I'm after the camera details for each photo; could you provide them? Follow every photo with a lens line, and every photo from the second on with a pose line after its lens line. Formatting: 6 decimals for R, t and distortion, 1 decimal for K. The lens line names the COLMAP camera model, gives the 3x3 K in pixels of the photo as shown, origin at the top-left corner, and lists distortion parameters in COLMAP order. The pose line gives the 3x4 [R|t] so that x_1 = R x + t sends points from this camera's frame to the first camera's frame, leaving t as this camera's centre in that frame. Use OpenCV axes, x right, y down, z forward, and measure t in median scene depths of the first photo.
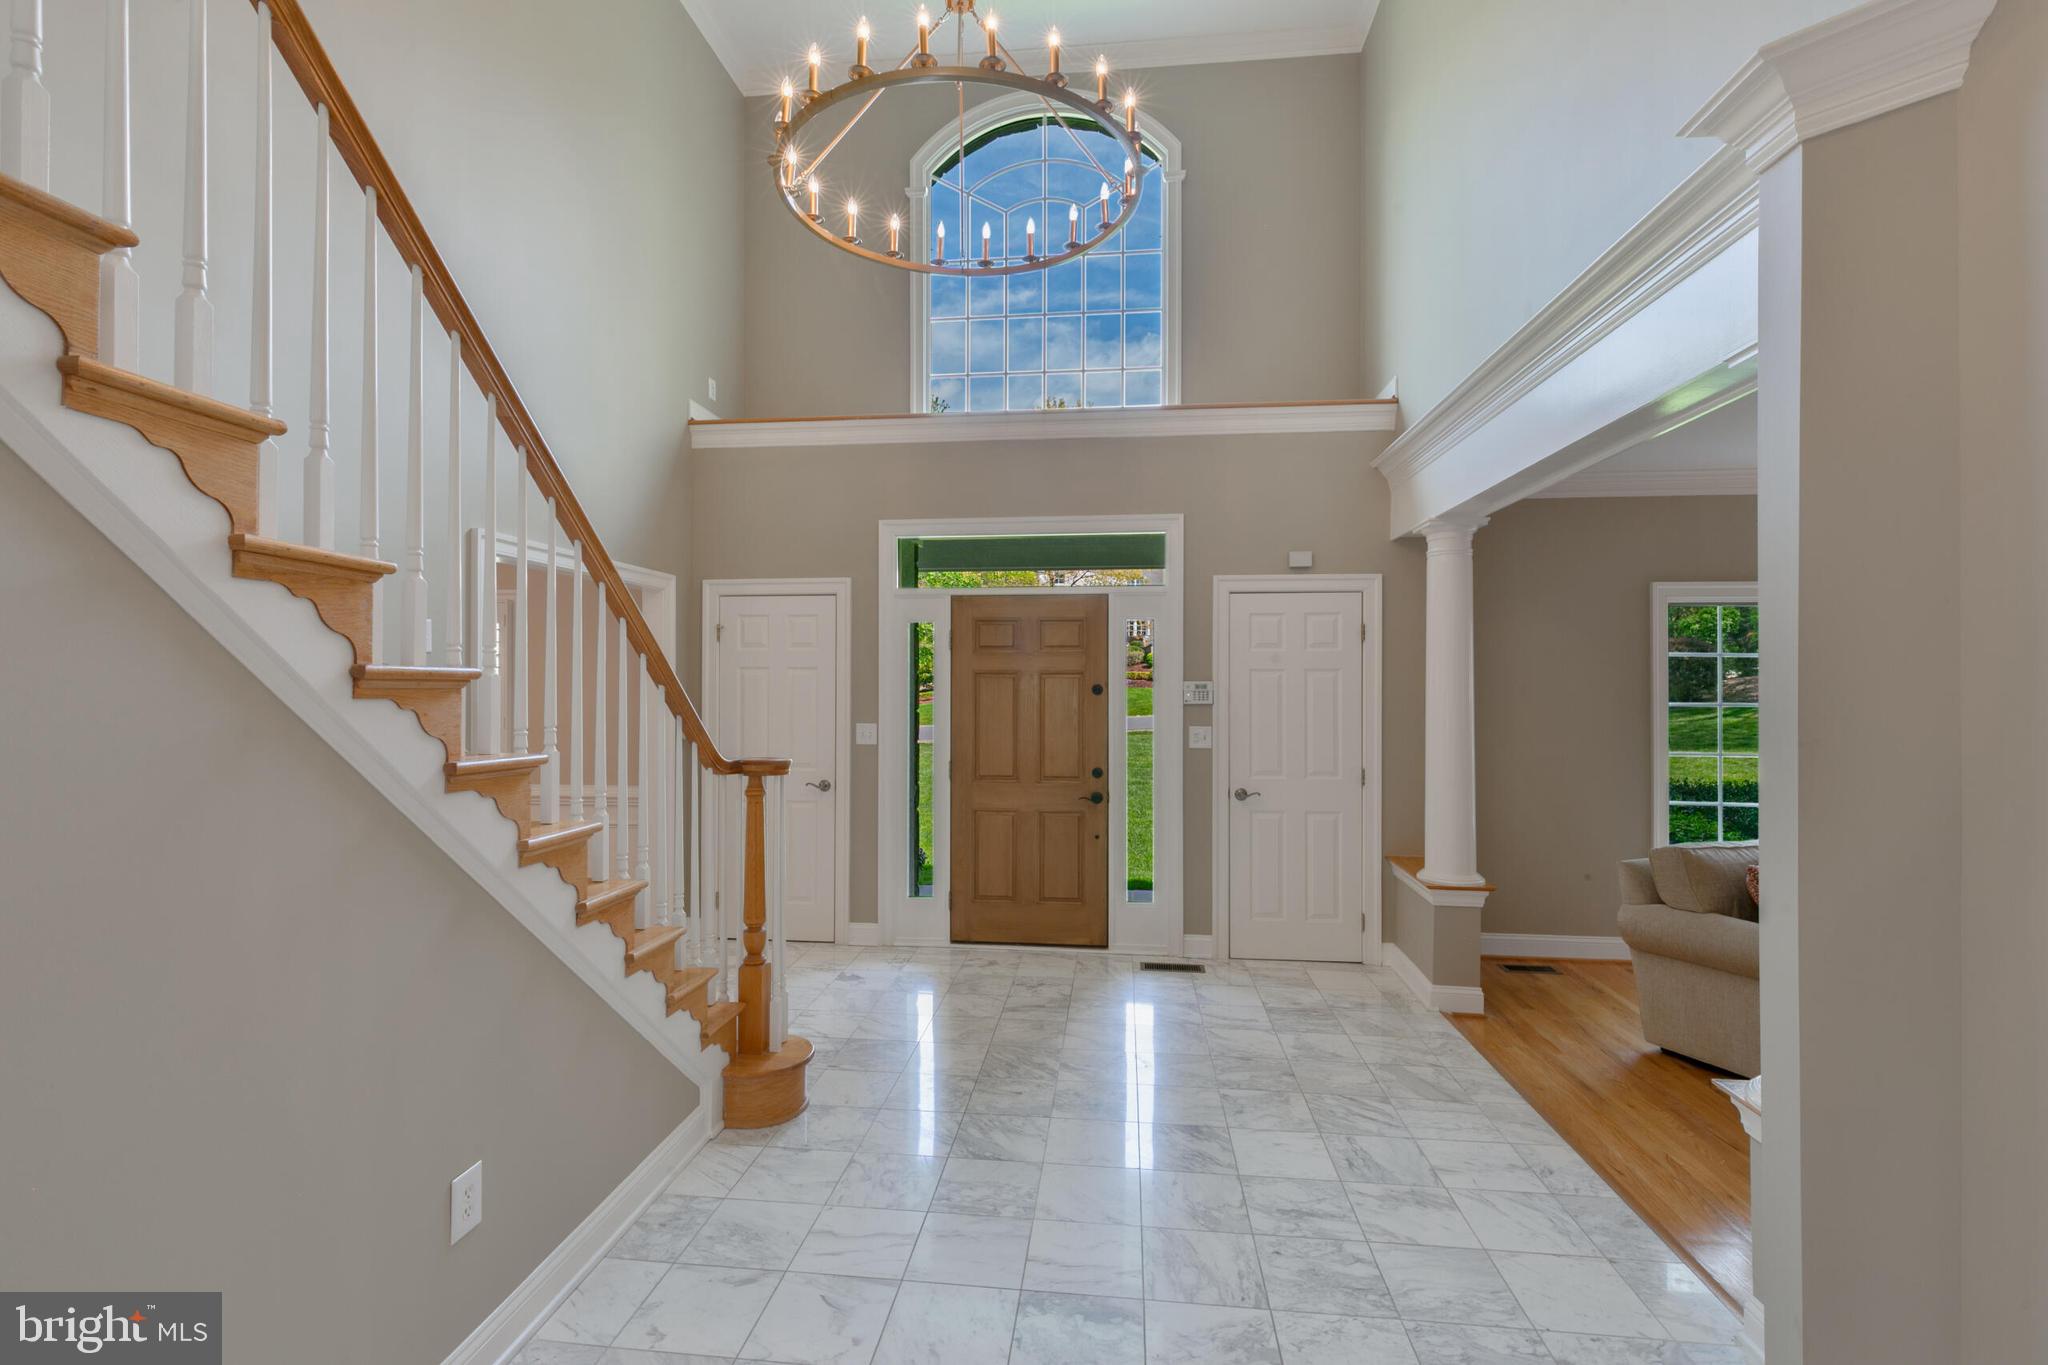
lens RADIAL K [[917.1, 0, 1019.7], [0, 917.1, 684.0], [0, 0, 1]] dist [0.001338, 0.000770]
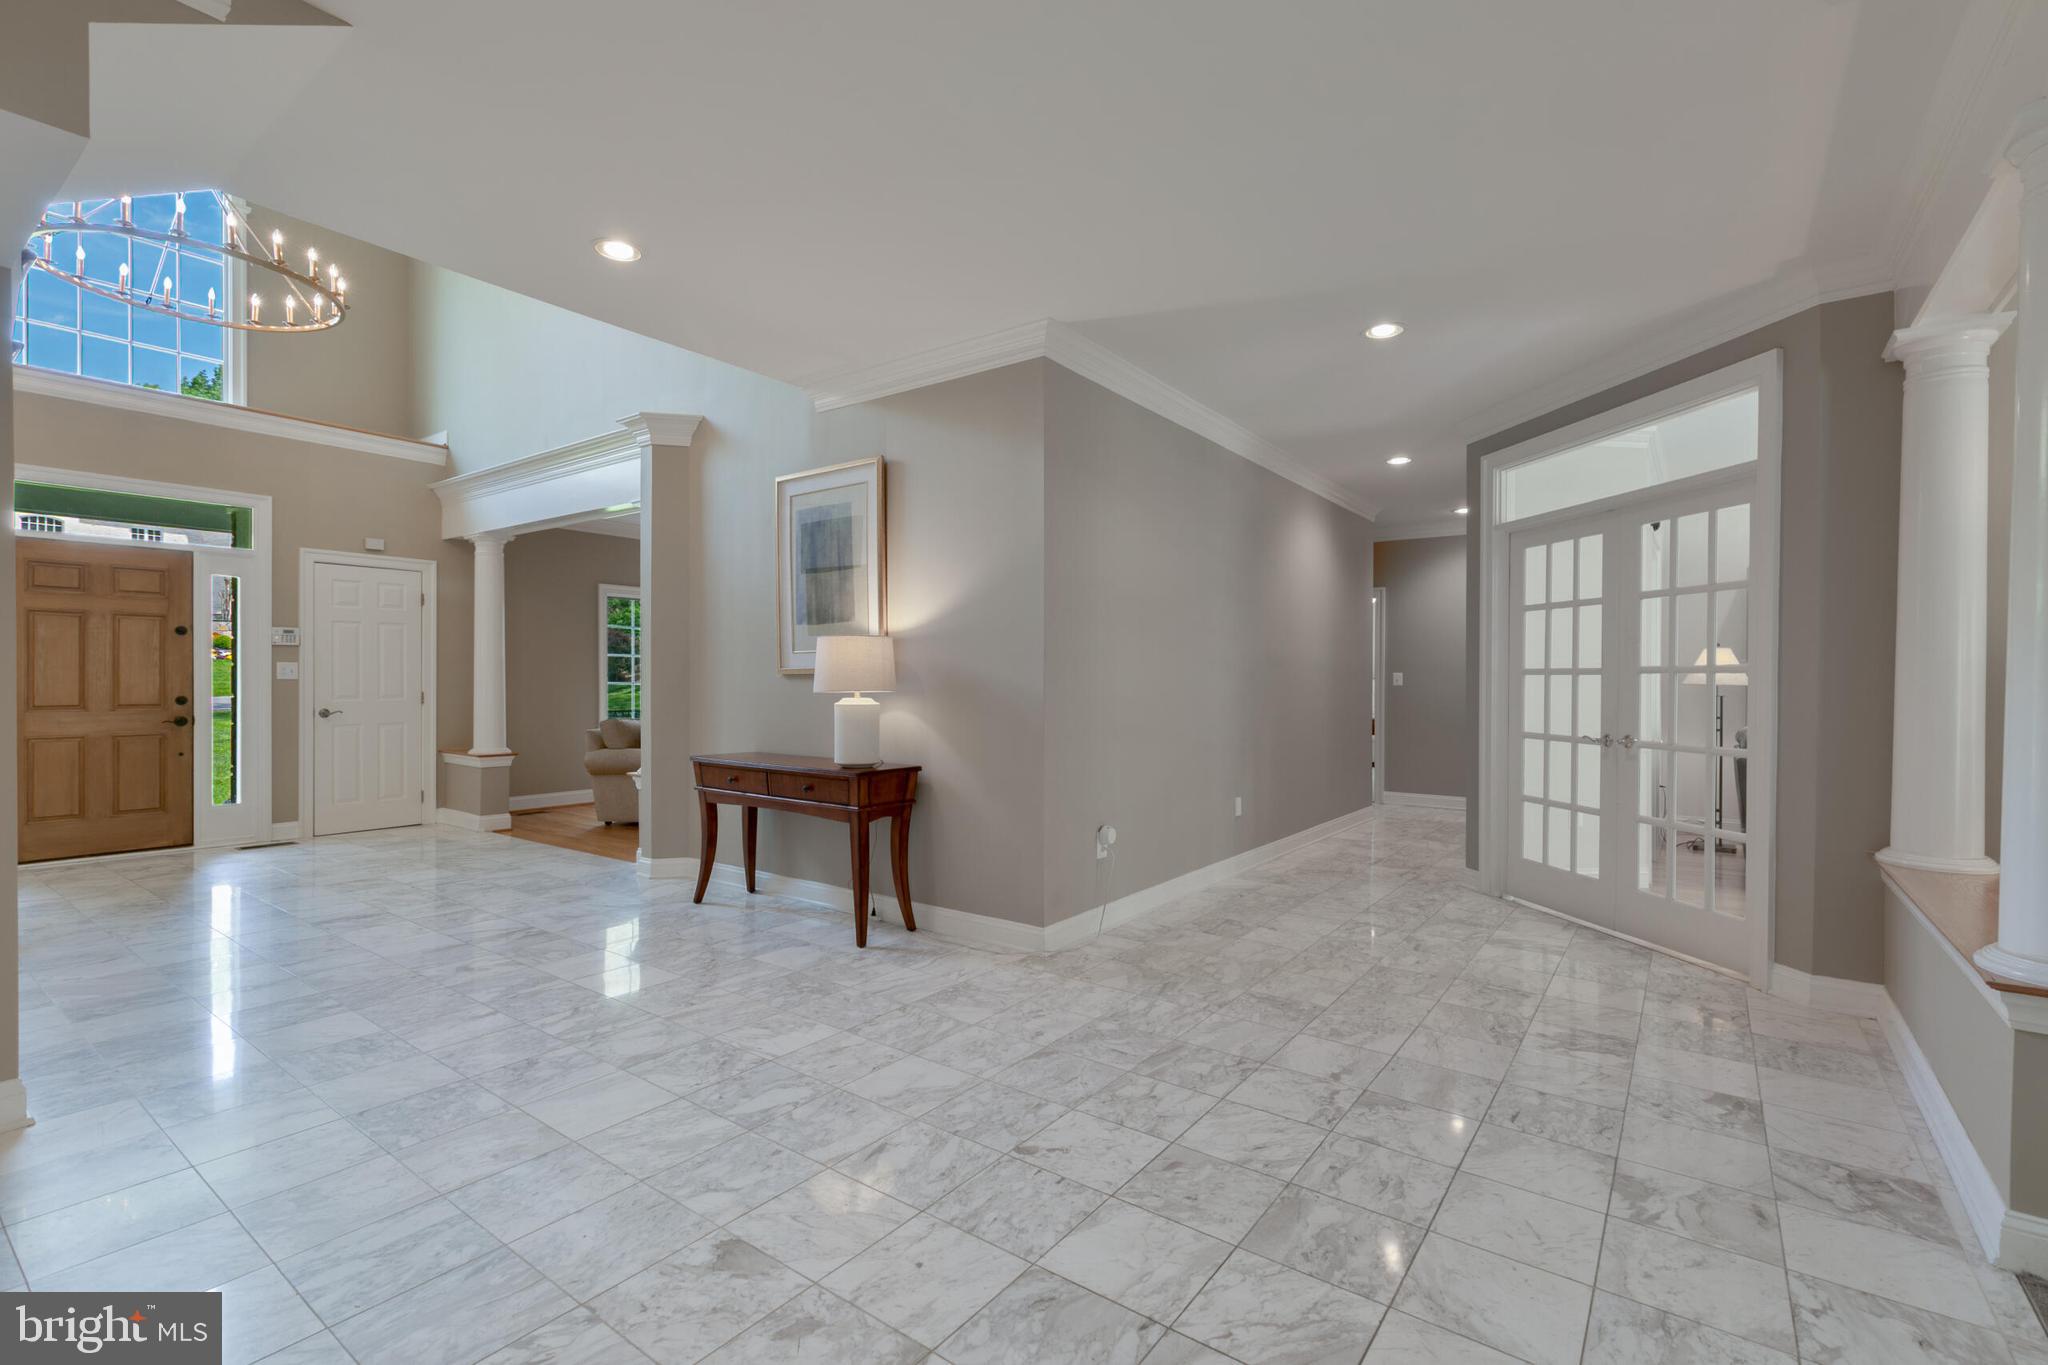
lens RADIAL K [[917.1, 0, 1025.1], [0, 917.1, 686.4], [0, 0, 1]] dist [0.001338, 0.000770]
pose [[0.498543, -0.004251, 0.866855, -0.493545], [-0.004139, 0.999965, 0.007284, 0.079798], [-0.866855, -0.007219, 0.498508, -0.671407]]
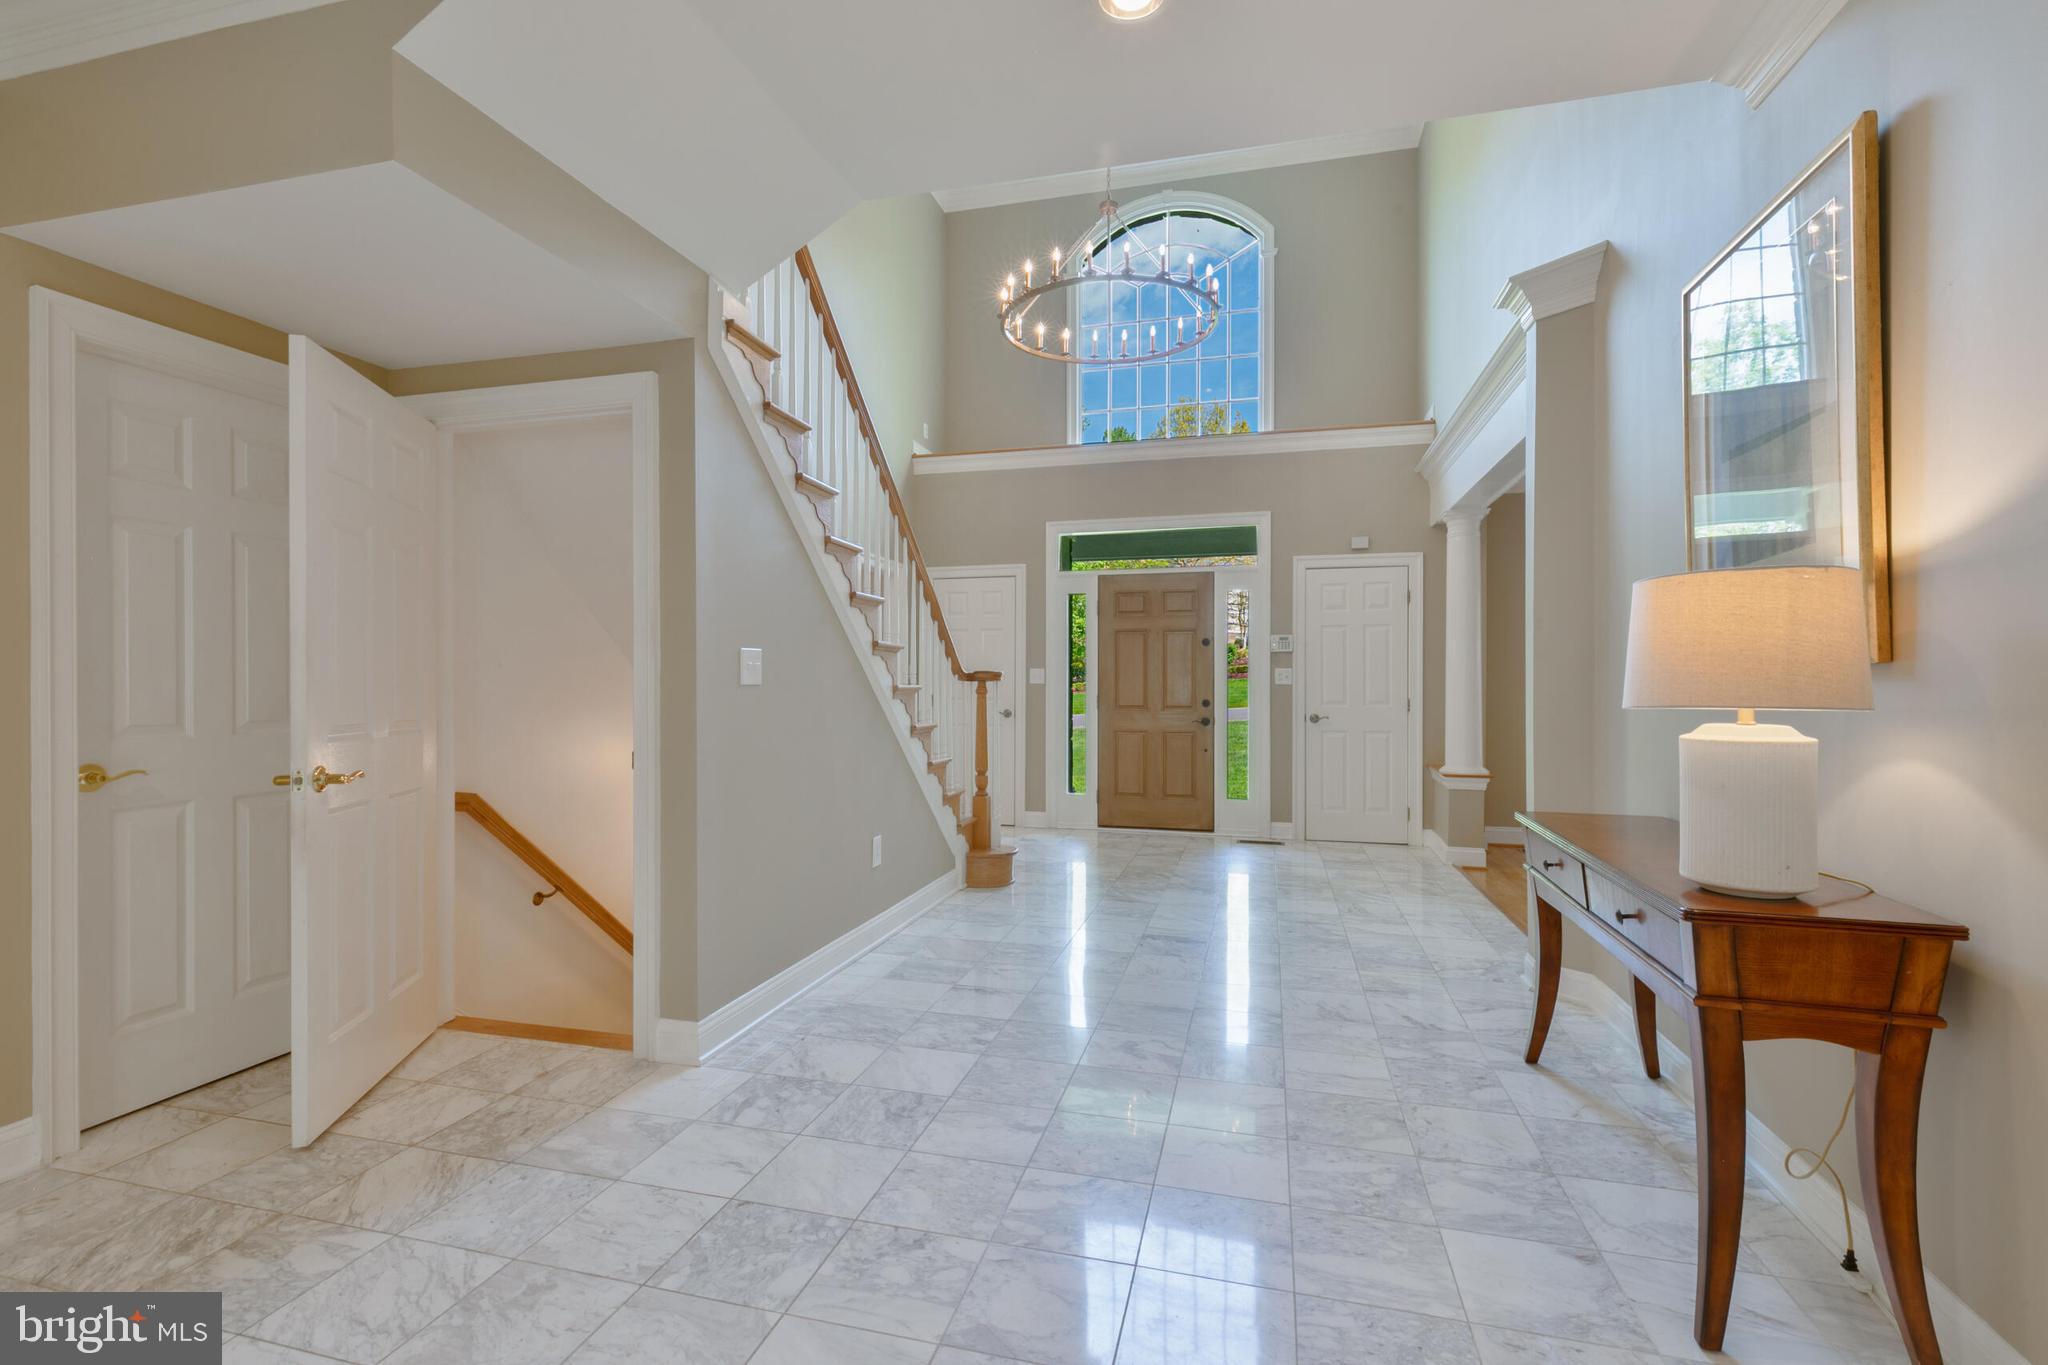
lens RADIAL K [[917.1, 0, 1014.5], [0, 917.1, 683.1], [0, 0, 1]] dist [0.001338, 0.000770]
pose [[0.988062, -0.000097, -0.154056, 0.016432], [0.000028, 1.000000, -0.000453, 0.082043], [0.154056, 0.000443, 0.988062, -0.475158]]
